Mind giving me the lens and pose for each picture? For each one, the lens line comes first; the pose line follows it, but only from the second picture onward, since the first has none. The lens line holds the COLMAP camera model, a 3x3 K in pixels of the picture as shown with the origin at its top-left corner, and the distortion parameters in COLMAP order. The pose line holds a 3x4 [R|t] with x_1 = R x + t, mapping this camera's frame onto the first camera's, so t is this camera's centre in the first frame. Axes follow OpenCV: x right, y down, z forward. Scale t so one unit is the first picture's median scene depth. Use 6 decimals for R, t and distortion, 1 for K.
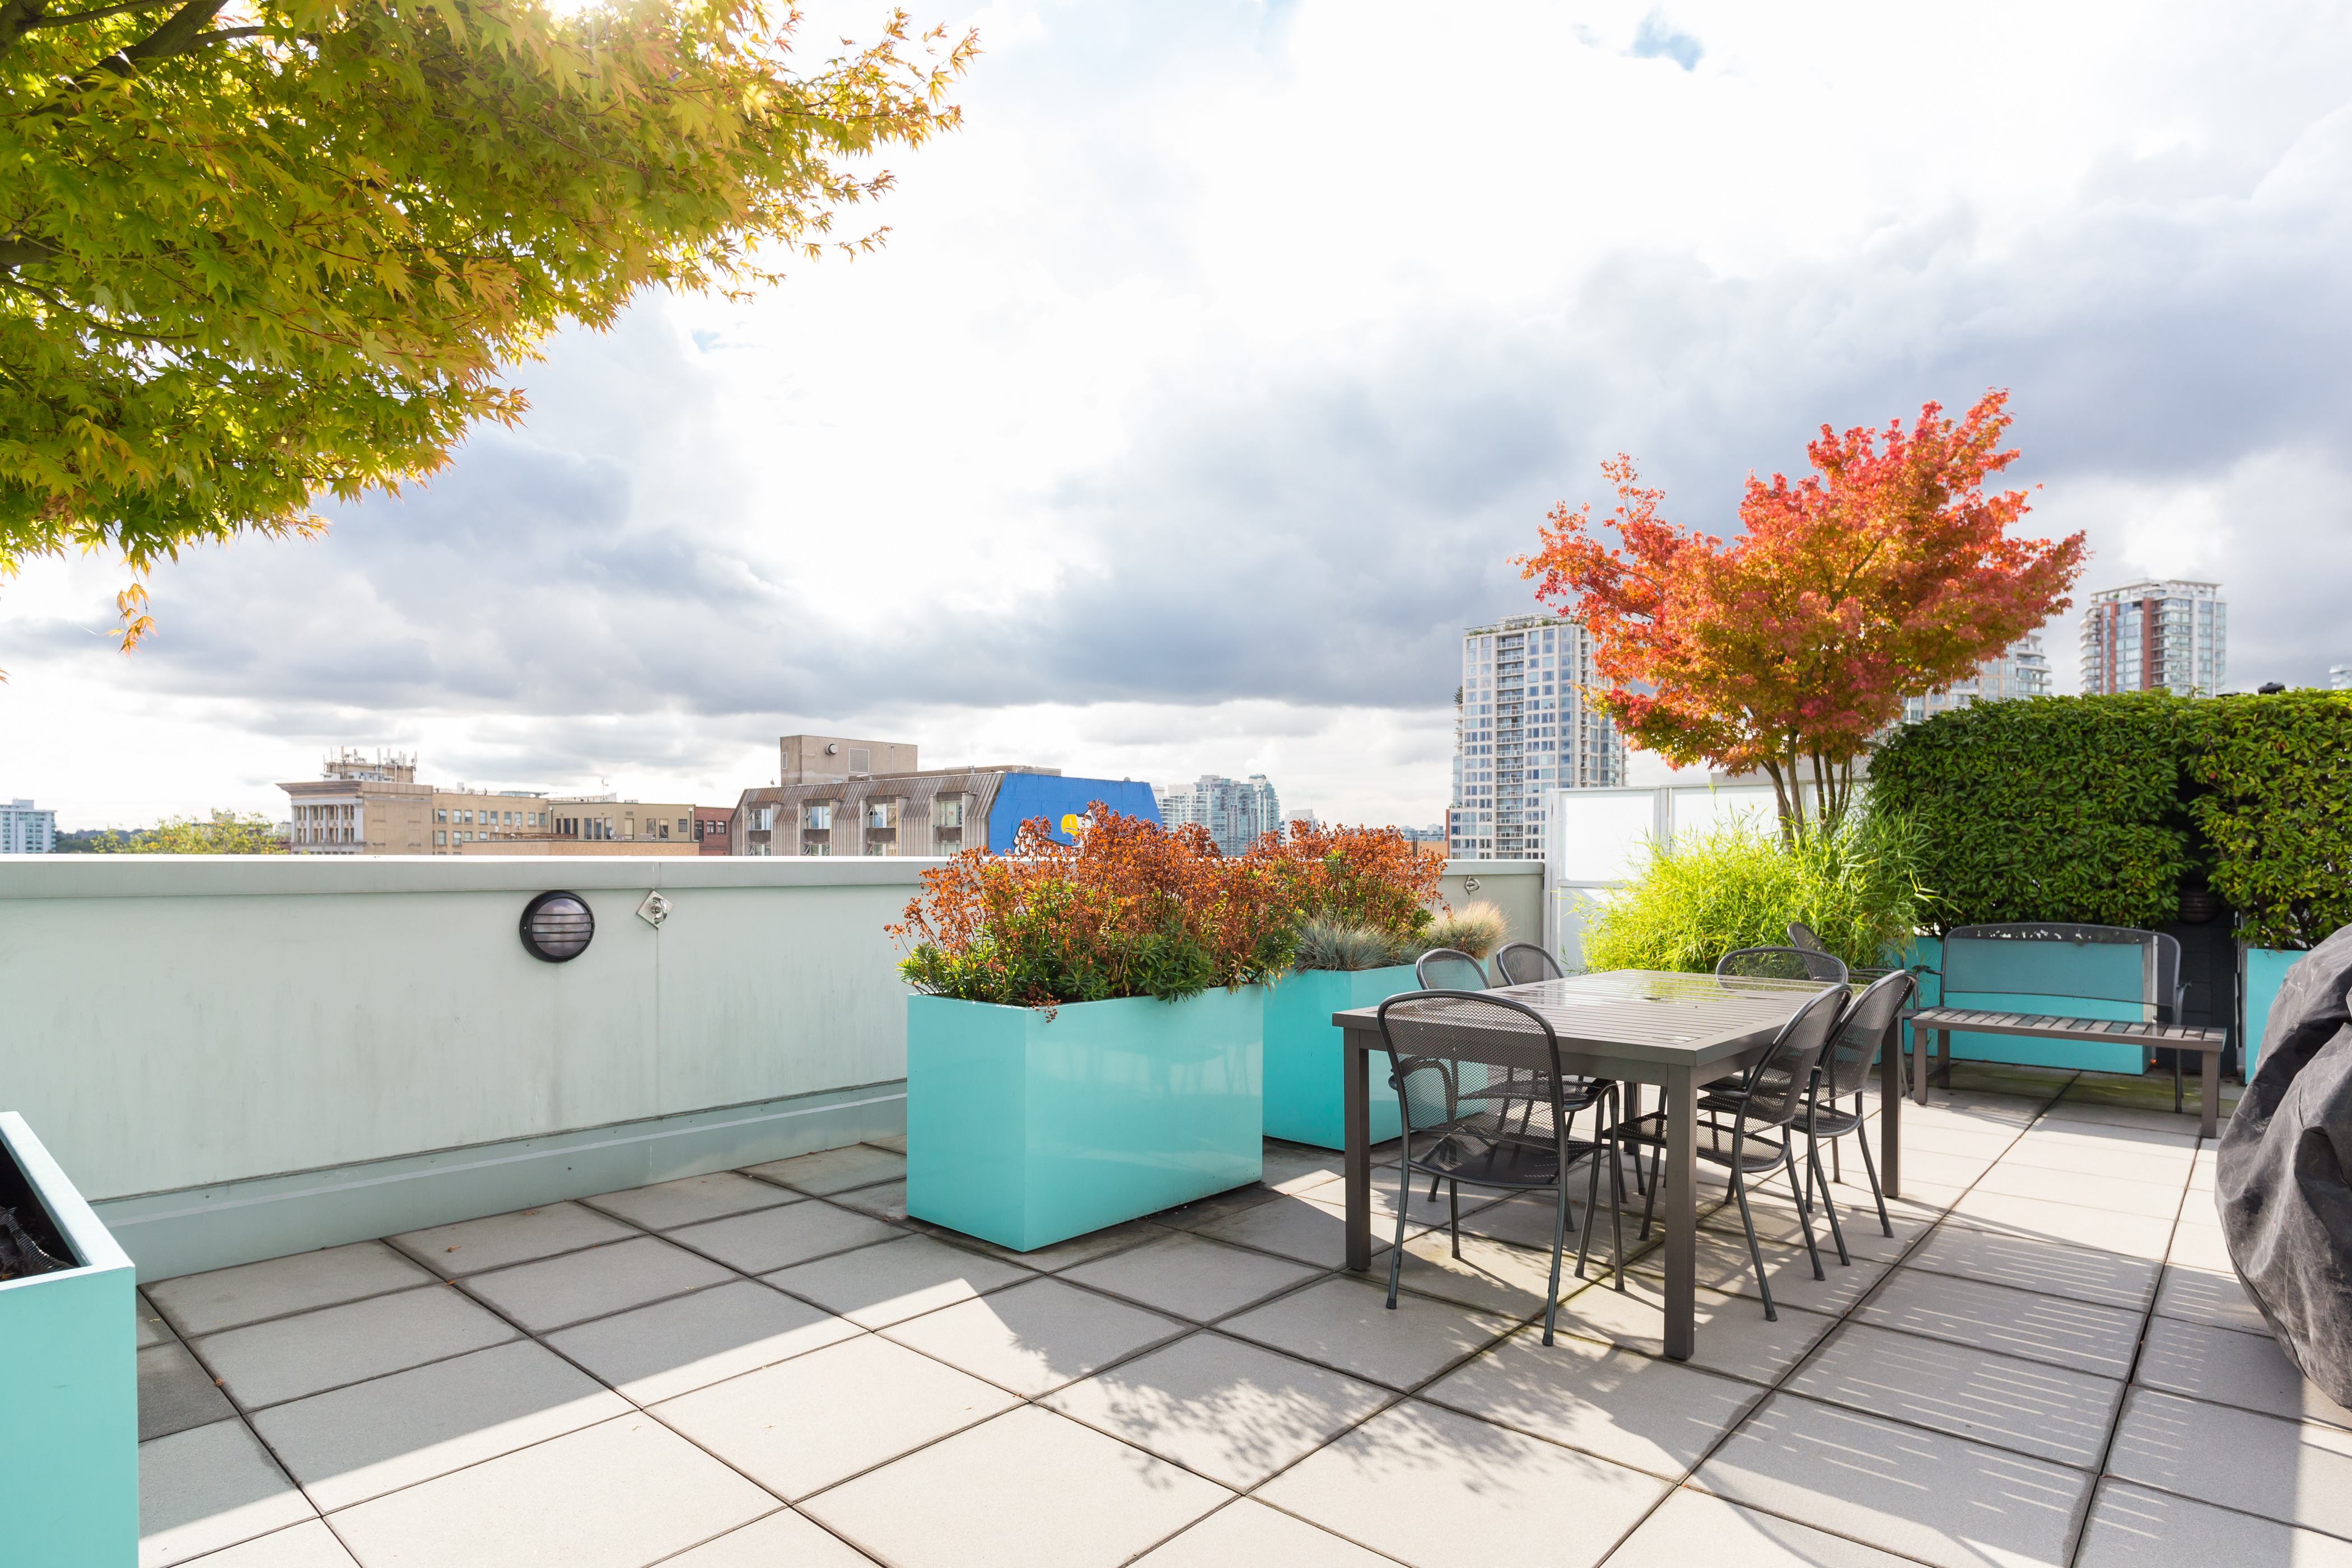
lens RADIAL K [[1256.7, 0, 1168.7], [0, 1256.7, 779.3], [0, 0, 1]] dist [0.000539, 0.000521]
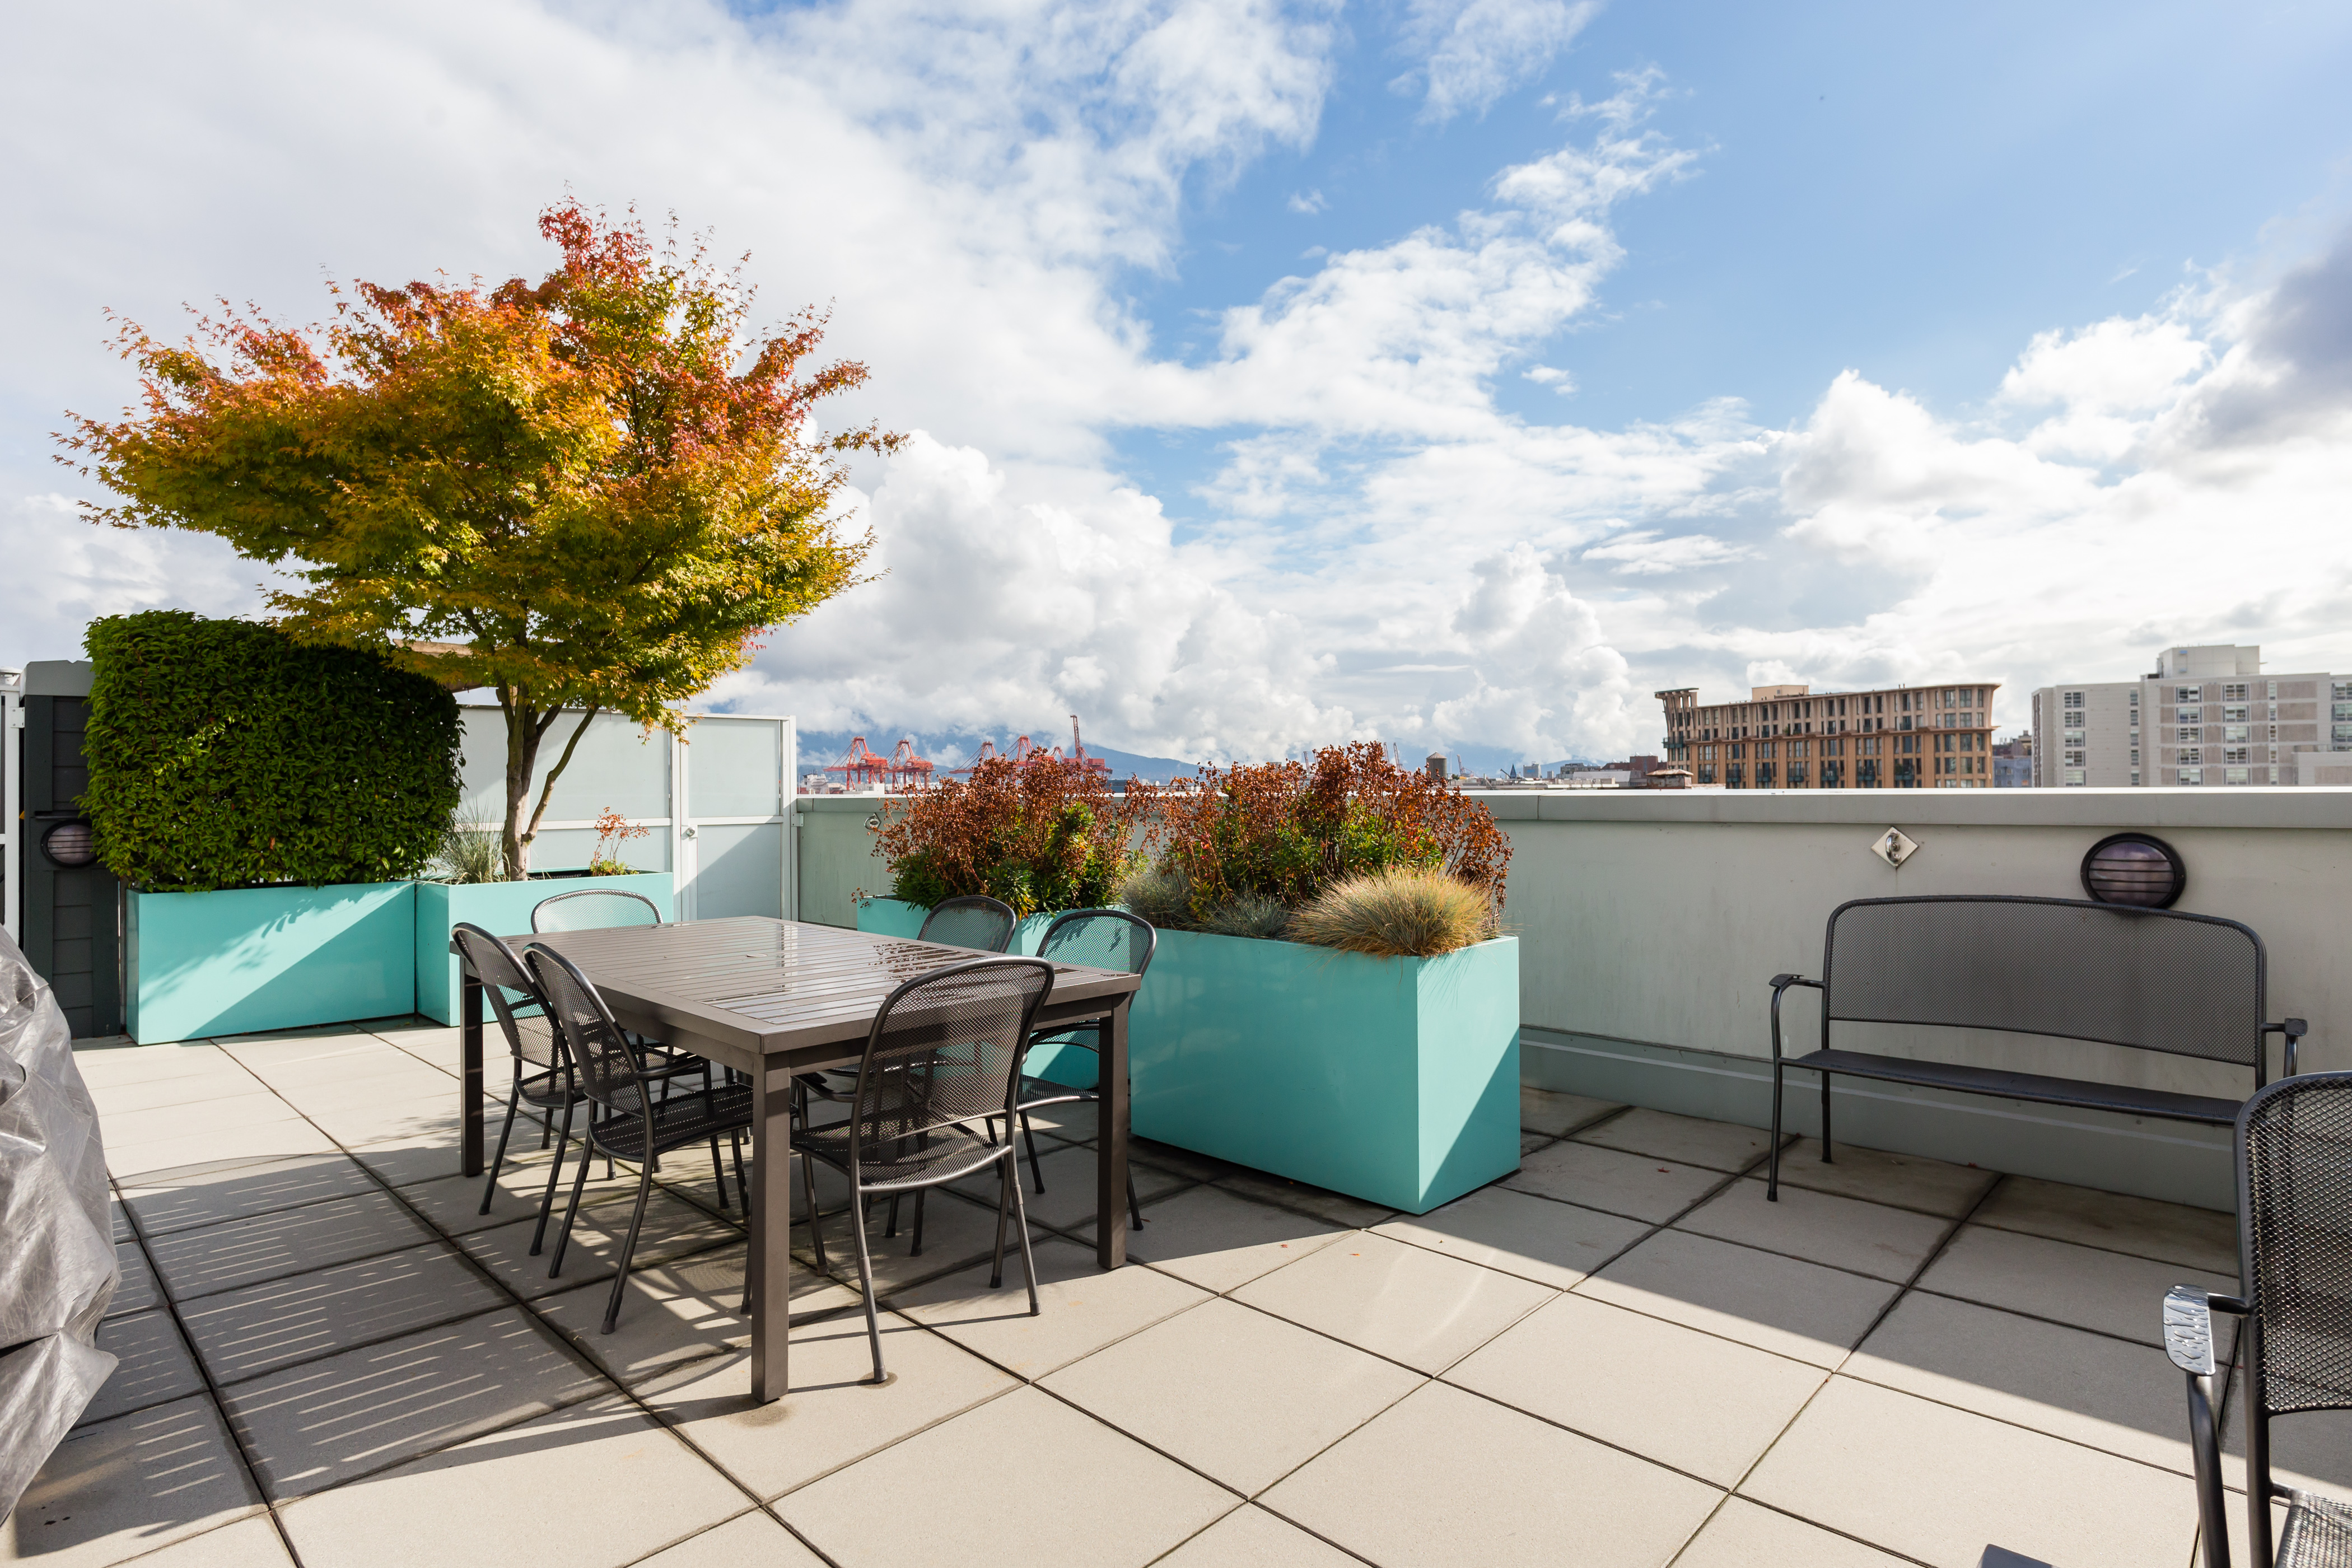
lens RADIAL K [[1210.9, 0, 1164.2], [0, 1210.9, 776.9], [0, 0, 1]] dist [0.000930, -0.000740]
pose [[-0.046497, -0.013011, -0.998834, 1.471798], [0.066071, 0.997685, -0.016072, 0.093280], [0.996731, -0.066741, -0.045529, 1.608215]]
